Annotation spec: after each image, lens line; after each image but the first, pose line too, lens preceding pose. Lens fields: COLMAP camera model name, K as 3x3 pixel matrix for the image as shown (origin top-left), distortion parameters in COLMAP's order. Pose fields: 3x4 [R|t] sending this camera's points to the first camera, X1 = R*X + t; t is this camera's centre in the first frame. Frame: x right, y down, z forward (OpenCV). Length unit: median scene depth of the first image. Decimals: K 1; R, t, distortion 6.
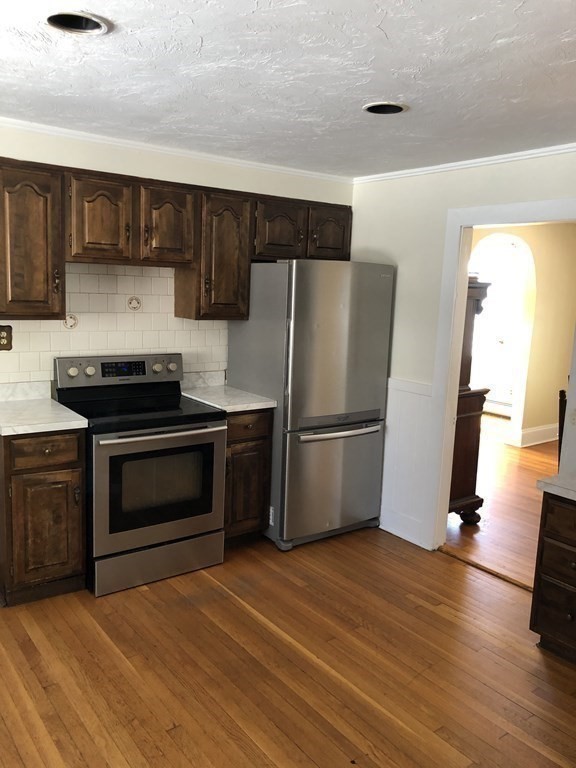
lens RADIAL K [[623.4, 0, 289.2], [0, 623.4, 376.8], [0, 0, 1]] dist [0.021579, -0.033185]
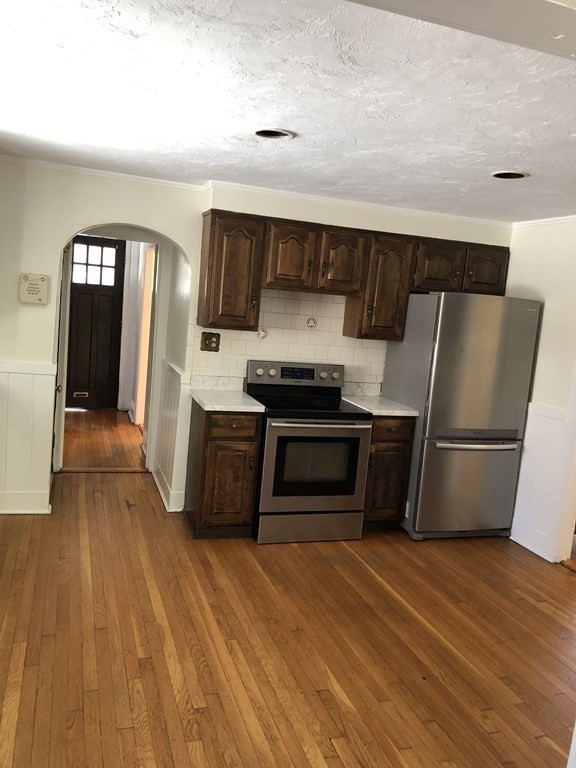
lens RADIAL K [[623.4, 0, 289.2], [0, 623.4, 376.8], [0, 0, 1]] dist [0.021579, -0.033185]
pose [[0.947828, 0.079983, -0.308586, 0.115599], [-0.094251, 0.995047, -0.031587, 0.038083], [0.304532, 0.059023, 0.950672, -0.217663]]
